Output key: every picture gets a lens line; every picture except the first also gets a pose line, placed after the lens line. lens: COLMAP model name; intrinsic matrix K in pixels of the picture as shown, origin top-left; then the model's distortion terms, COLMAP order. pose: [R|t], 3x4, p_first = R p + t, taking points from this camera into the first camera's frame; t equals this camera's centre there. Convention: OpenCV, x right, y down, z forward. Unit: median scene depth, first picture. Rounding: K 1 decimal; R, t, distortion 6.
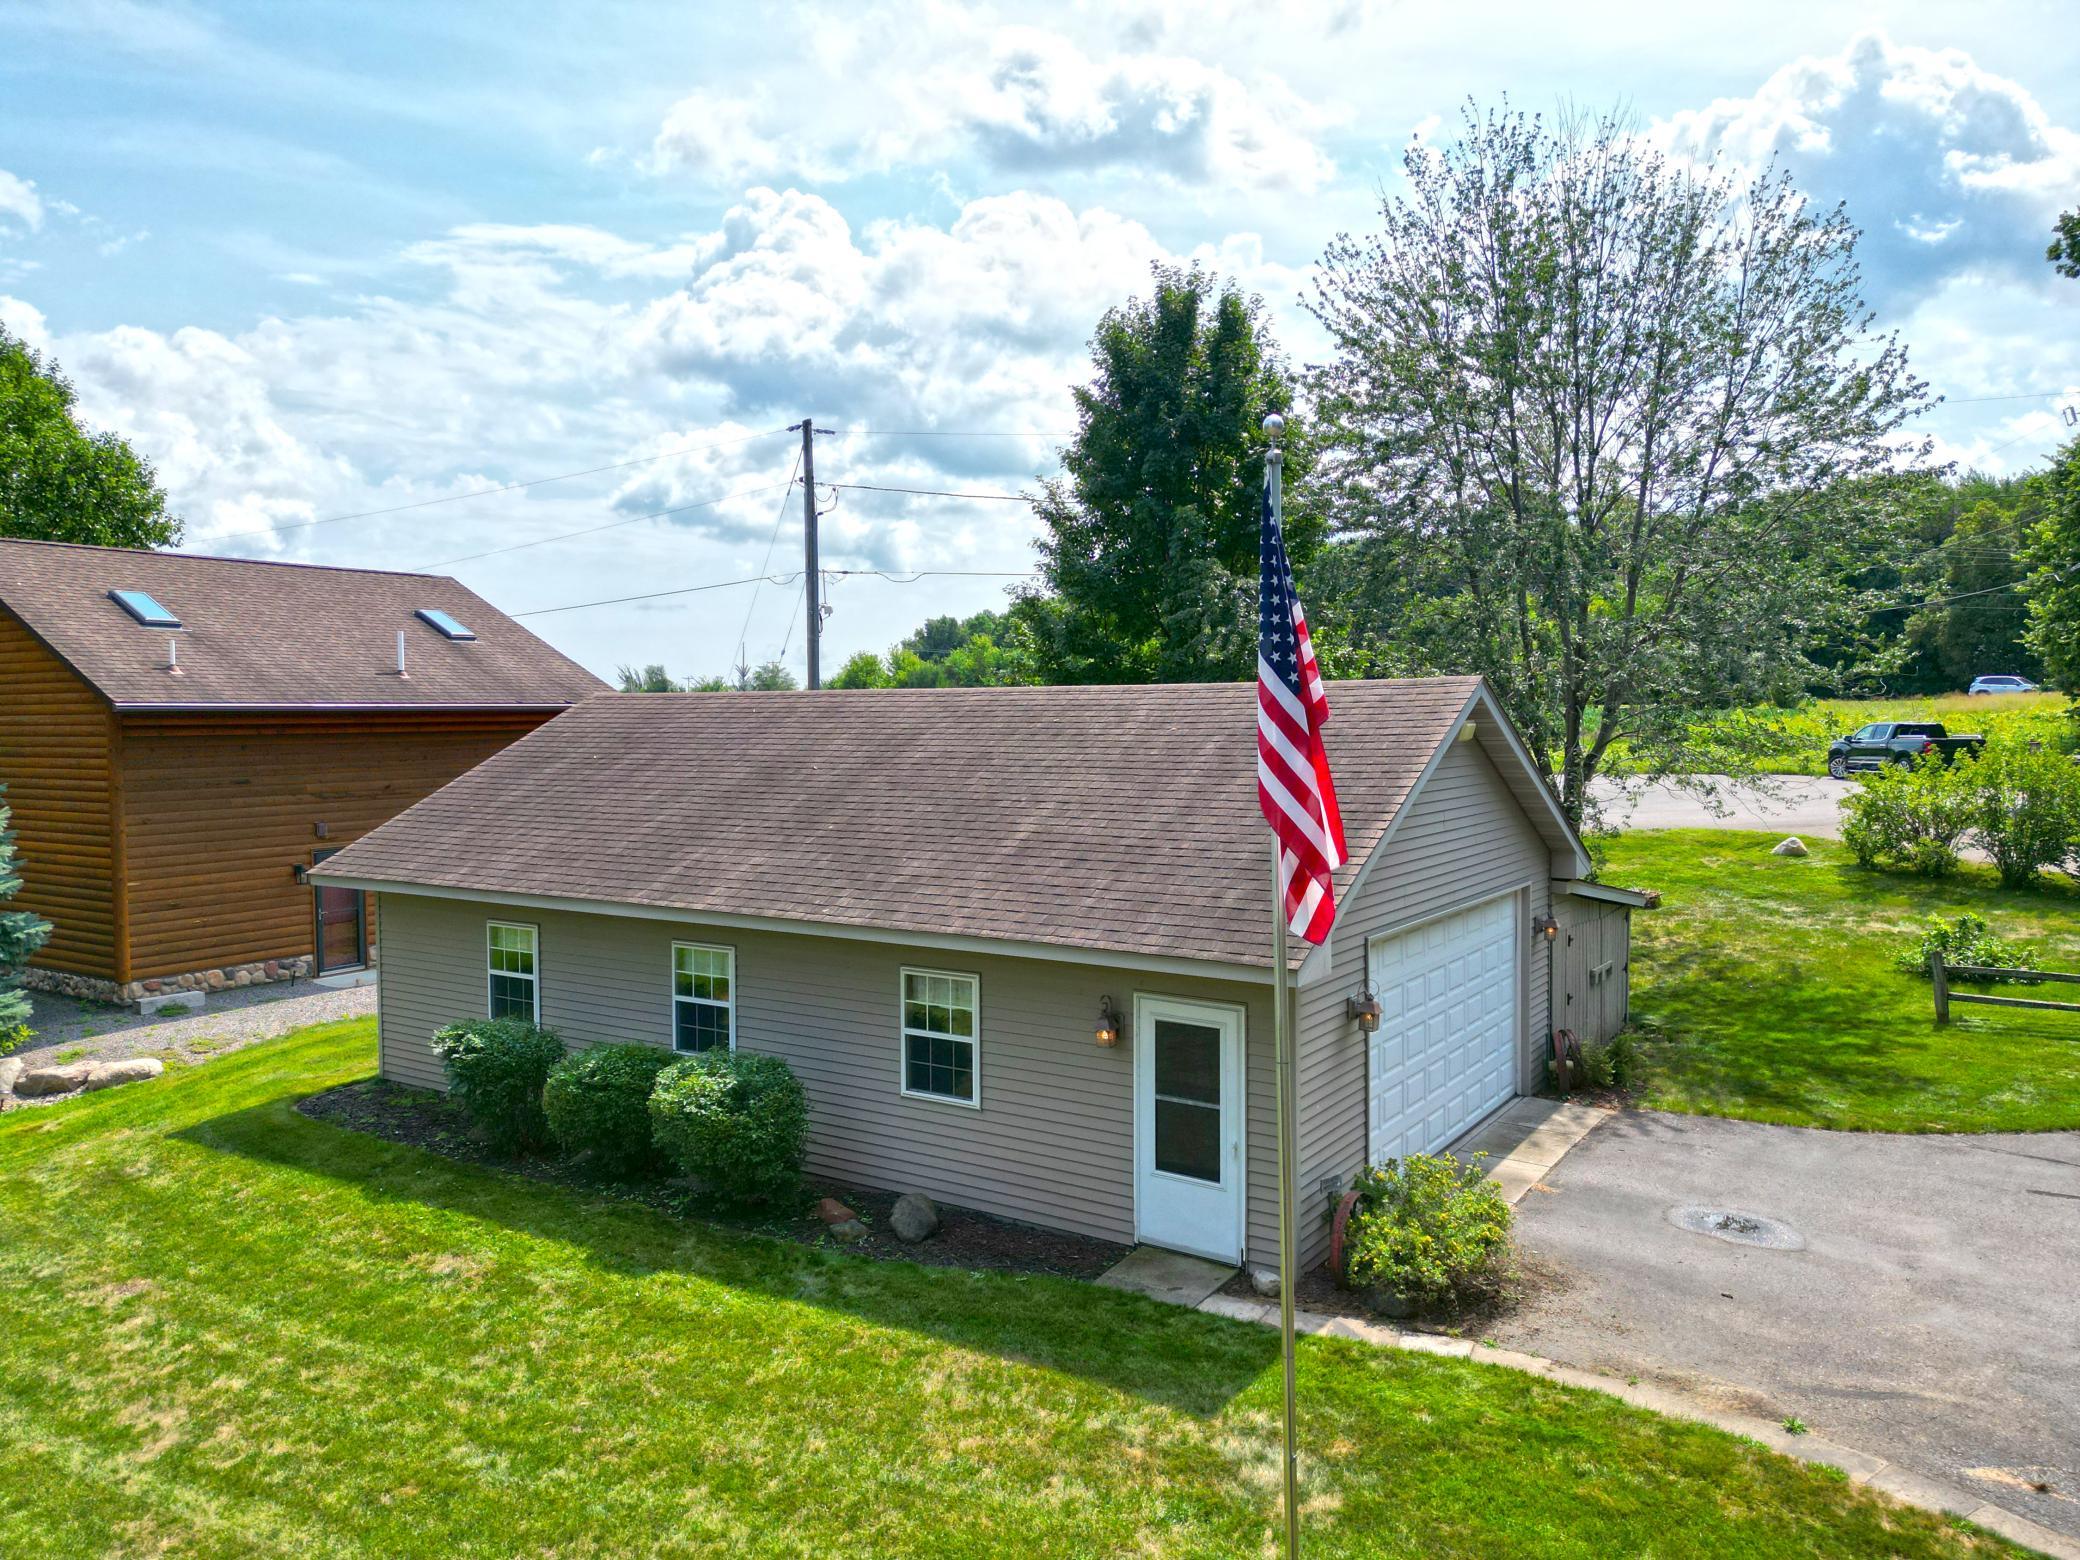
lens RADIAL K [[1447.4, 0, 1040.0], [0, 1447.4, 780.0], [0, 0, 1]] dist [0.083472, -0.082846]
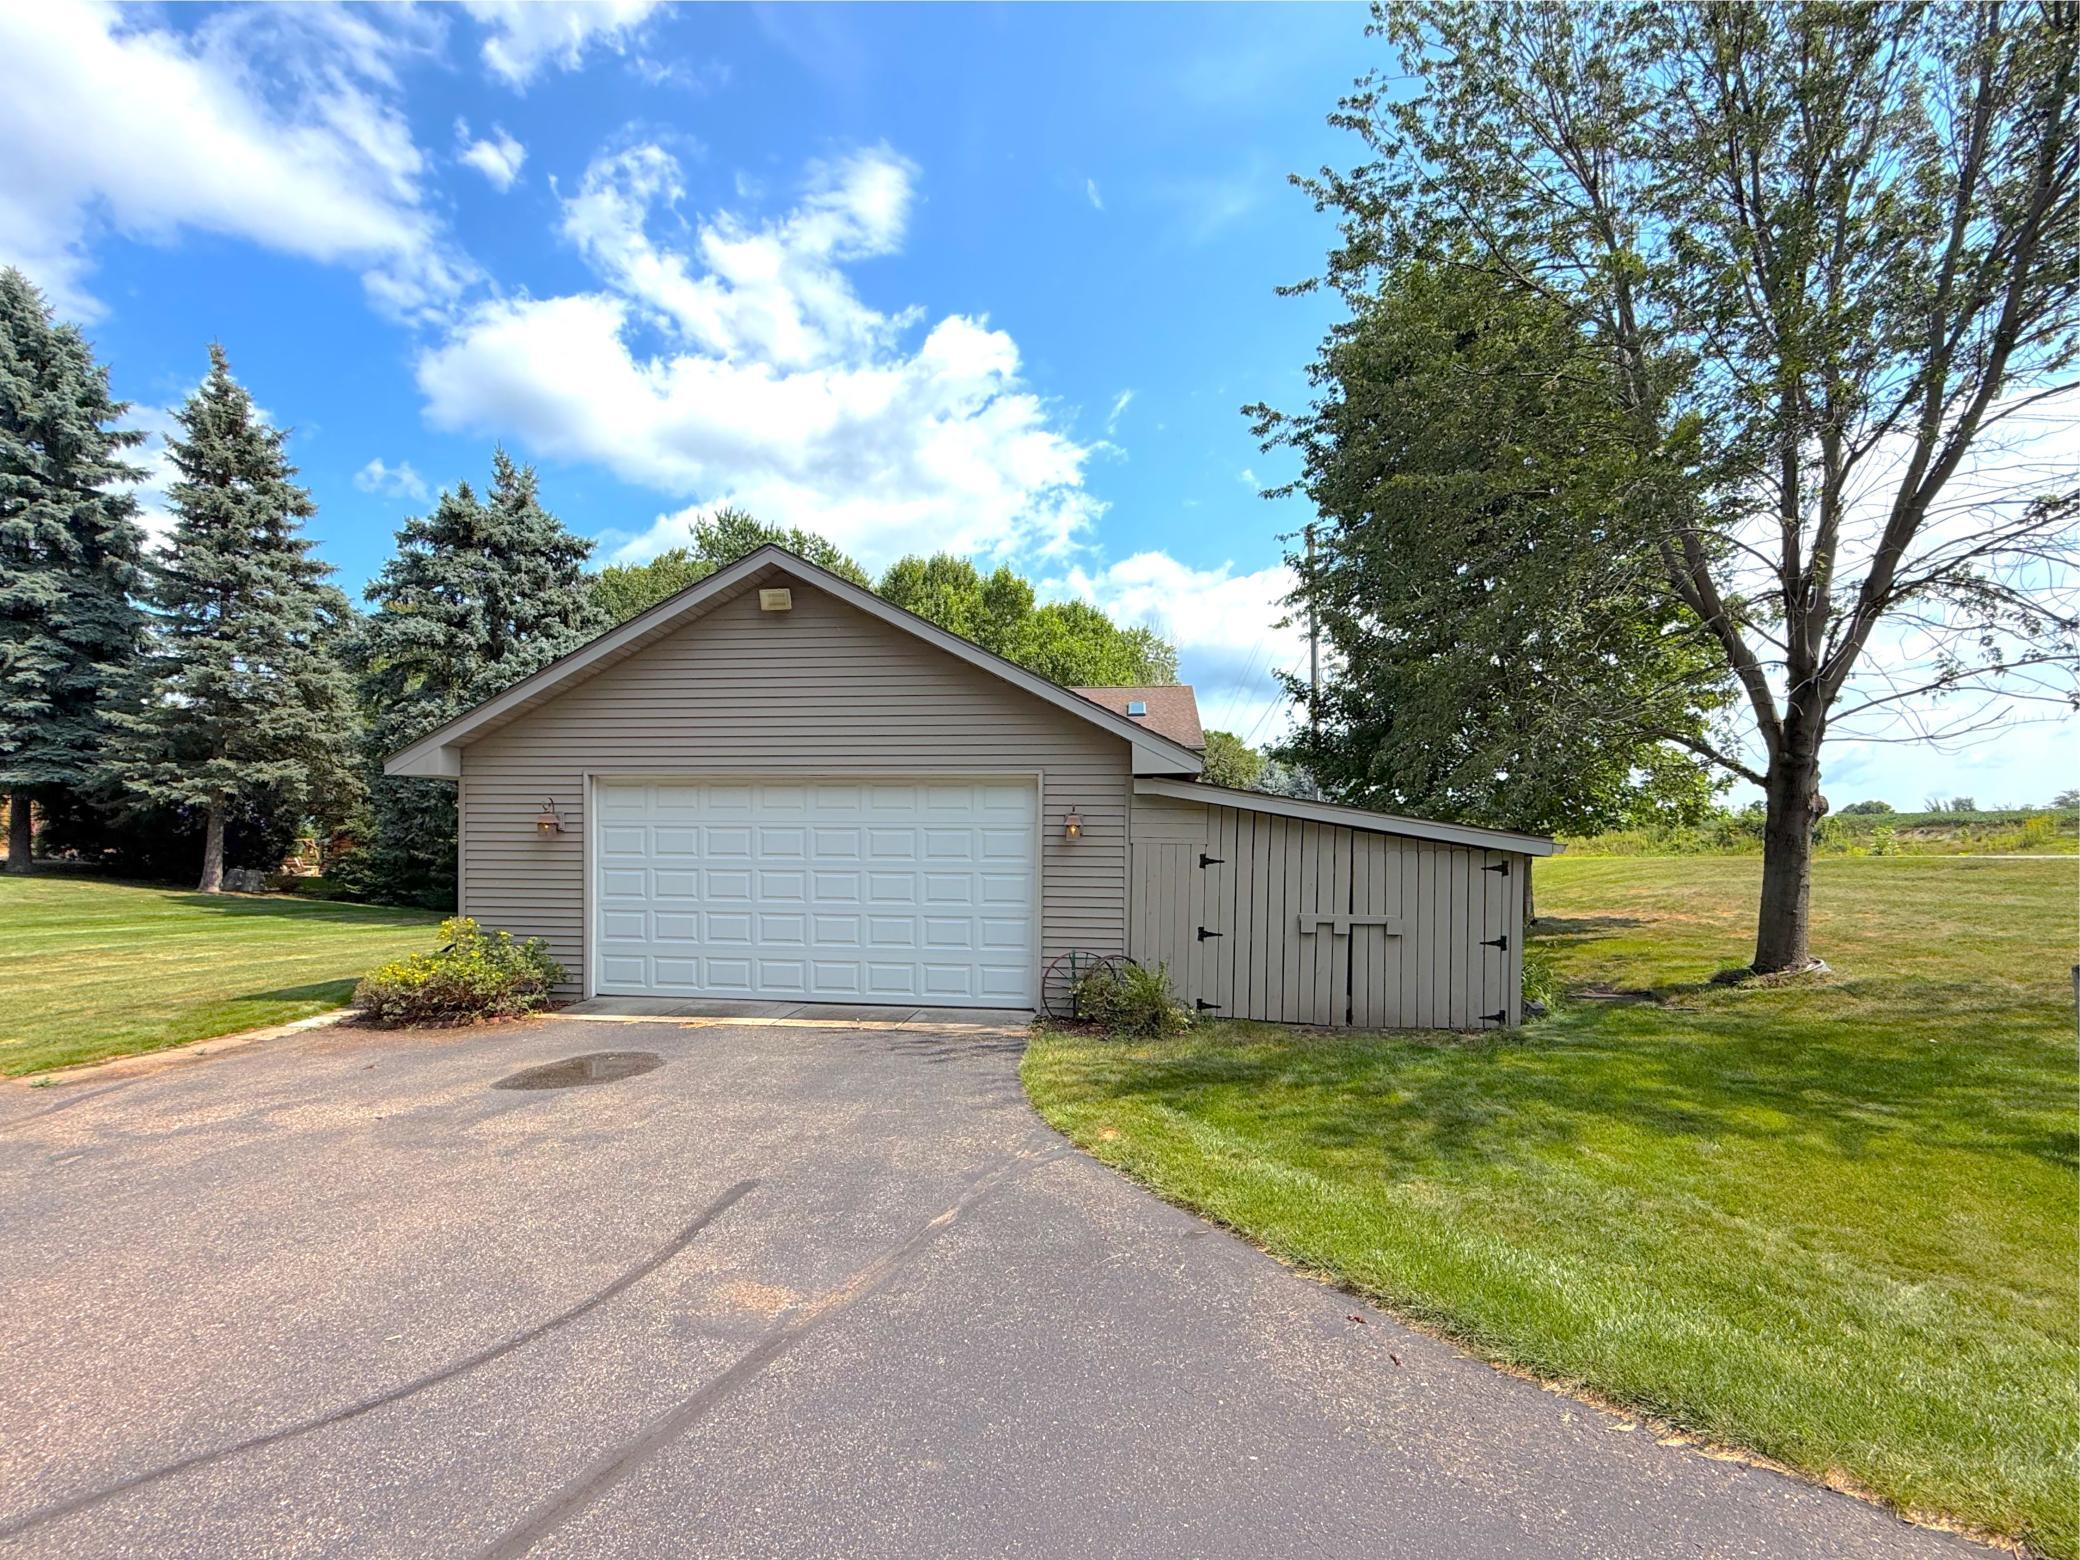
lens RADIAL K [[895.6, 0, 1047.0], [0, 895.6, 849.0], [0, 0, 1]] dist [-0.001274, -0.000415]
pose [[0.454803, 0.016169, -0.890446, 0.635588], [-0.050783, 0.998679, -0.007803, 0.092917], [0.889143, 0.048768, 0.455023, 0.582522]]
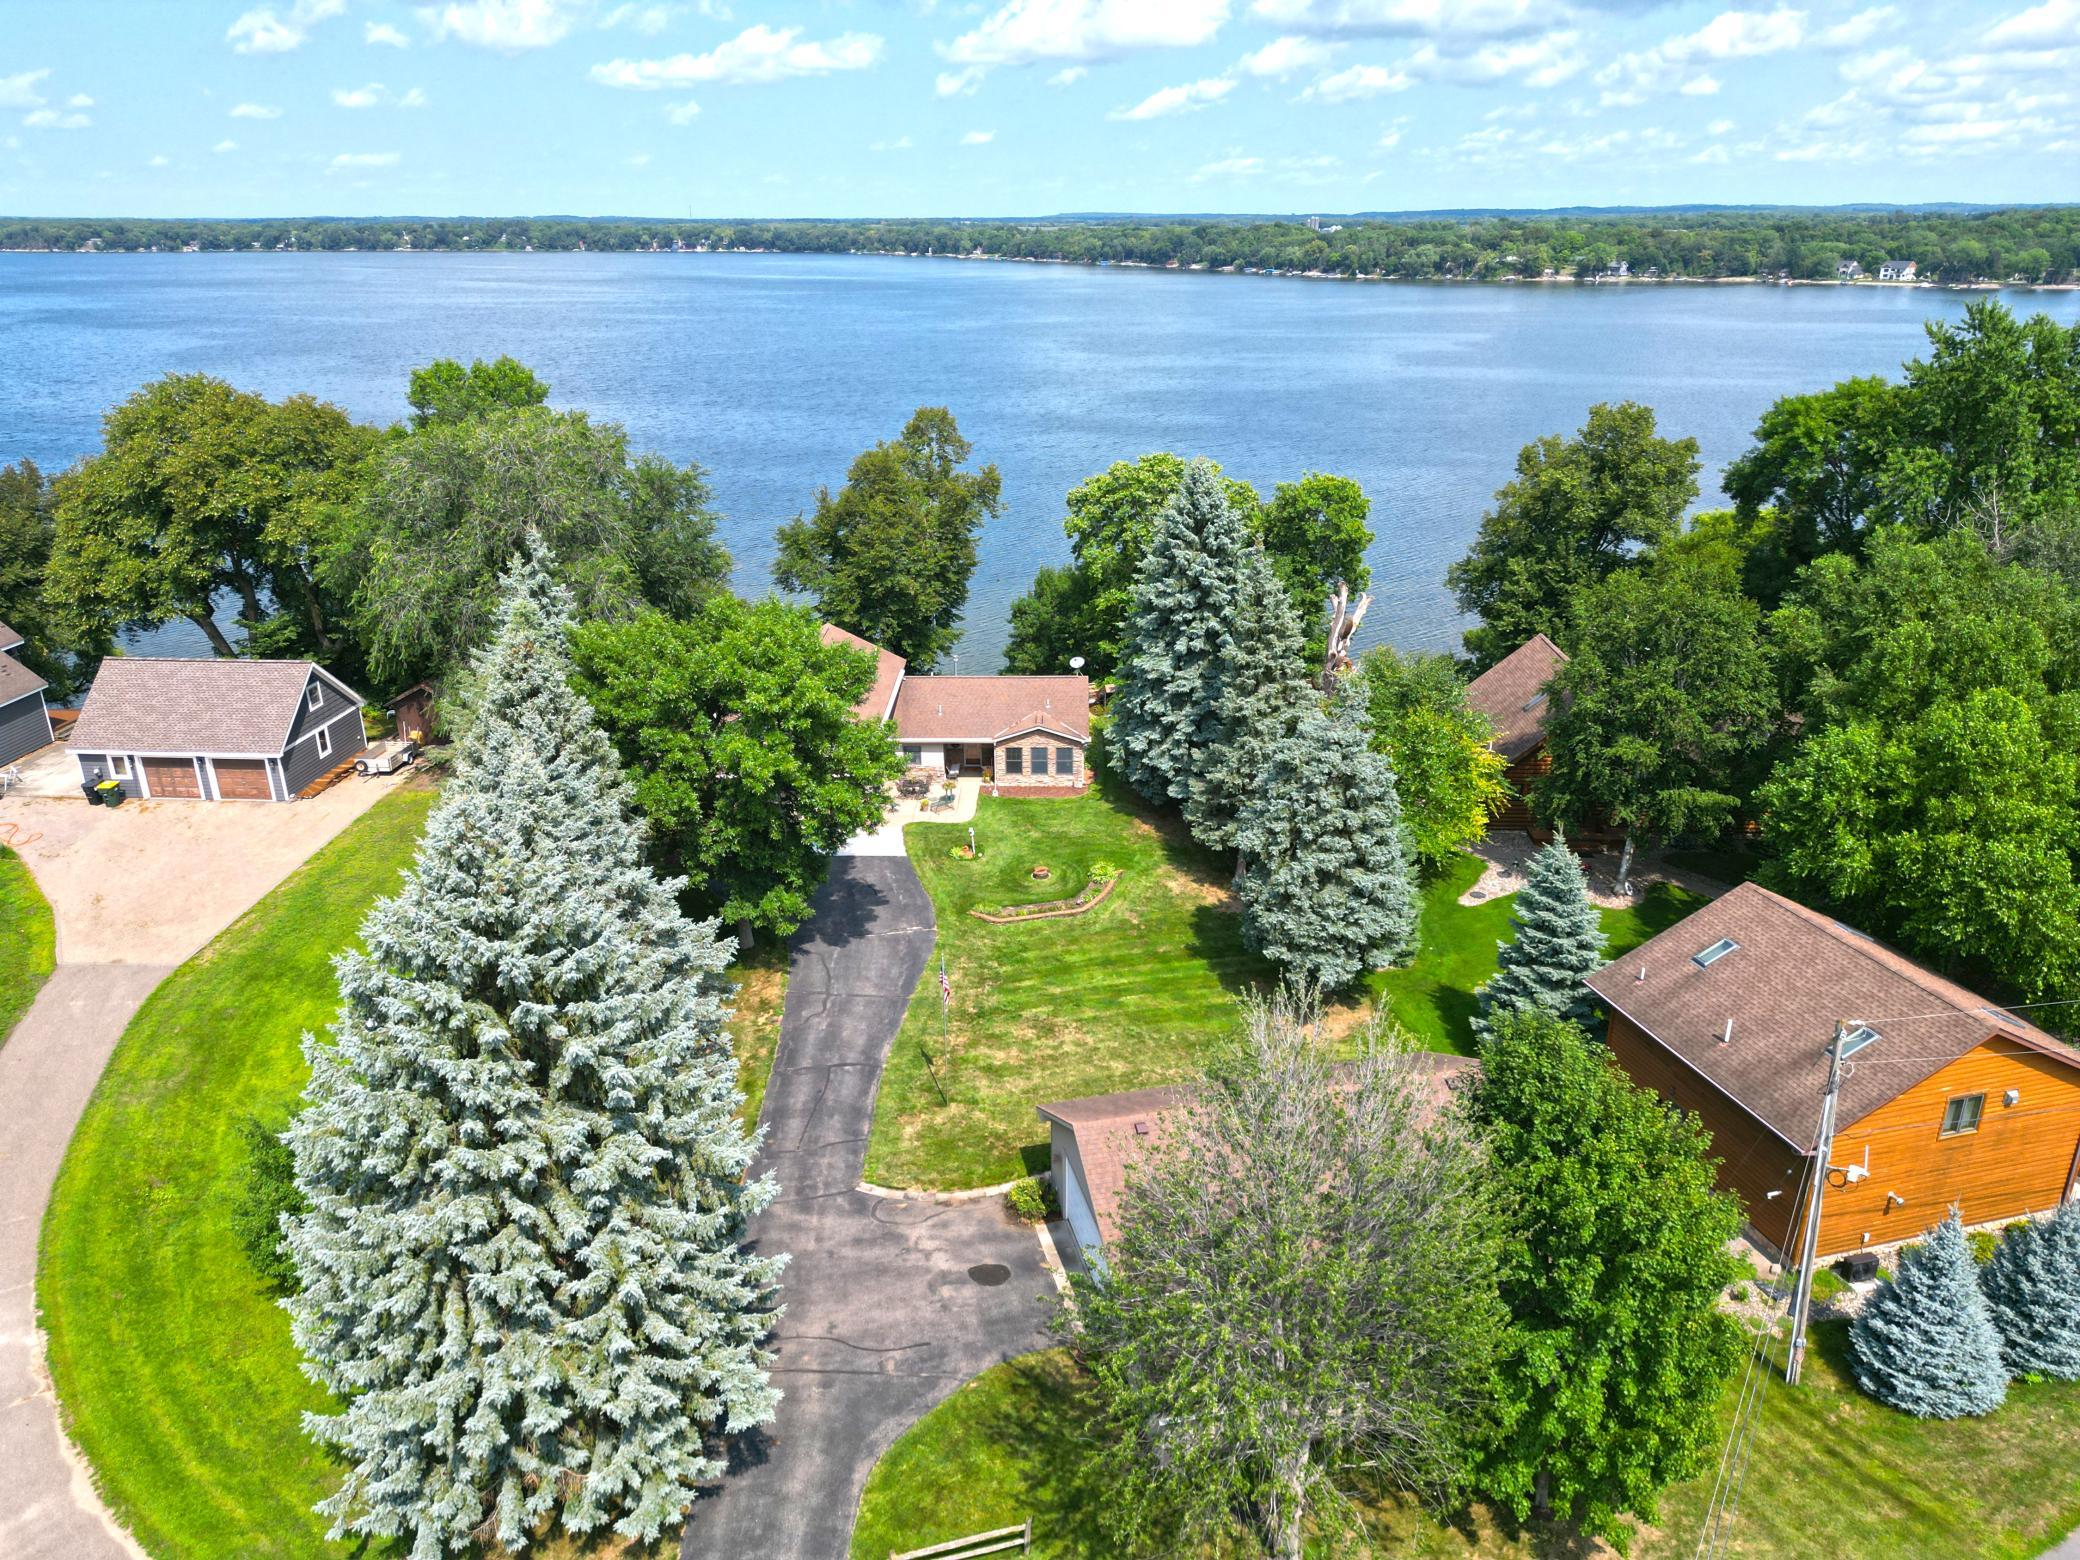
lens RADIAL K [[1447.4, 0, 1040.0], [0, 1447.4, 780.0], [0, 0, 1]] dist [0.083472, -0.082846]
pose [[-0.674777, 0.274000, -0.685273, 1.369306], [-0.024015, 0.919884, 0.391454, -1.171193], [0.737631, 0.280601, -0.614137, 1.630828]]
